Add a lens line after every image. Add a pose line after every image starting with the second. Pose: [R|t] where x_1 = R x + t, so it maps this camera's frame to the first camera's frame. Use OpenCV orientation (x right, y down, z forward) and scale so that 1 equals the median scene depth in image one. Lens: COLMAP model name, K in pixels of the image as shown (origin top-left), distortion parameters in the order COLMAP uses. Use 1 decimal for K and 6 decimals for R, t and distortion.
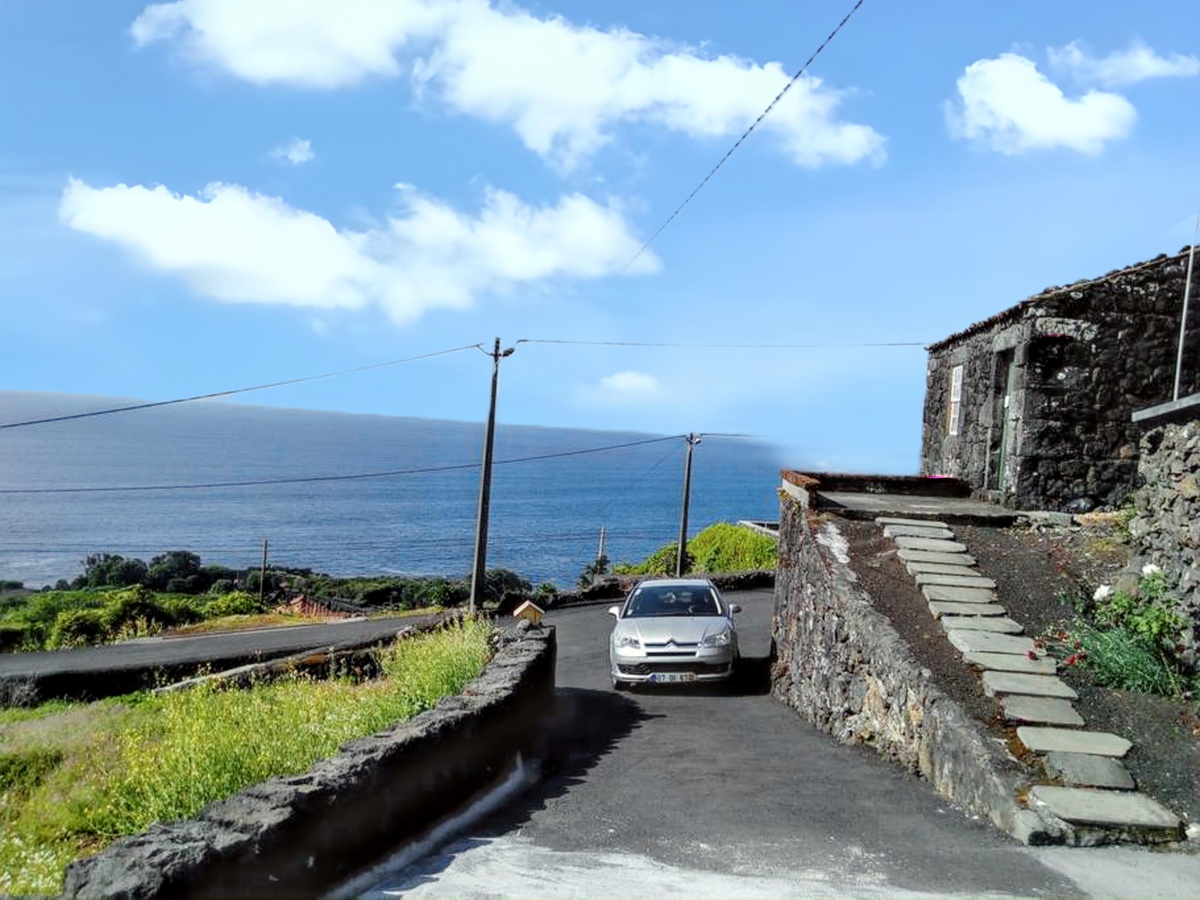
lens RADIAL K [[1017.2, 0, 592.9], [0, 1017.2, 456.0], [0, 0, 1]] dist [0.089760, -0.043669]
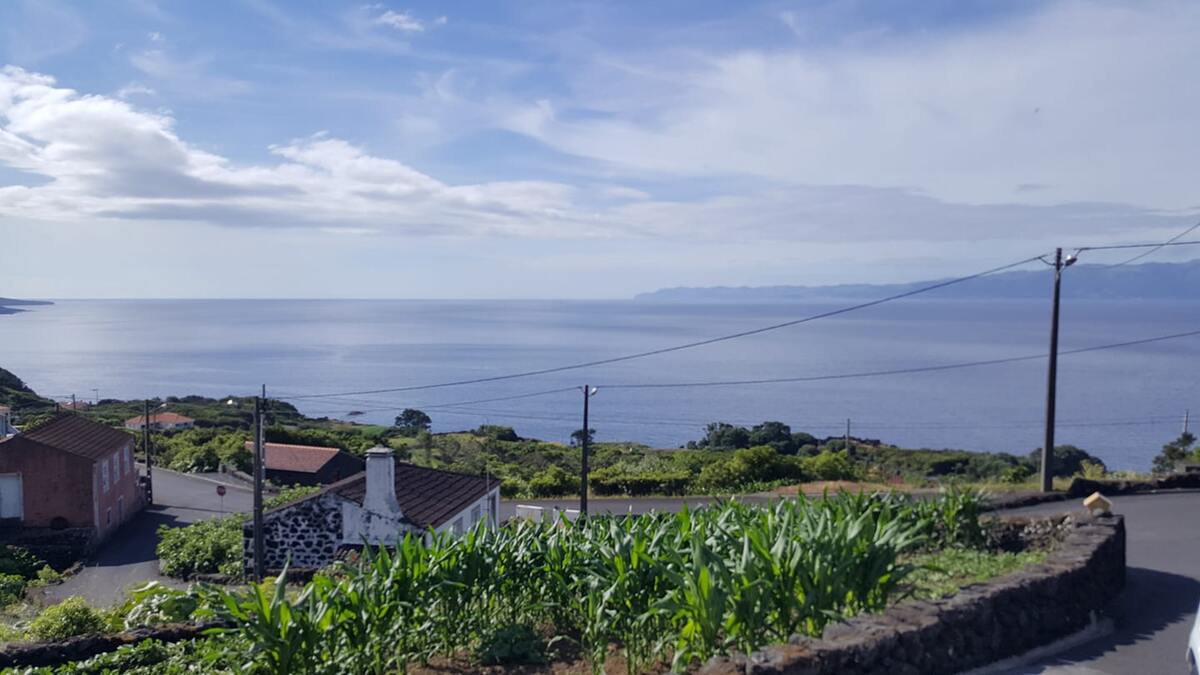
lens RADIAL K [[898.6, 0, 598.1], [0, 898.6, 340.9], [0, 0, 1]] dist [0.034094, -0.009722]
pose [[0.844001, -0.028415, -0.535589, 0.014252], [0.030117, 0.999531, -0.005568, -0.038291], [0.535496, -0.011431, 0.844461, -0.173221]]
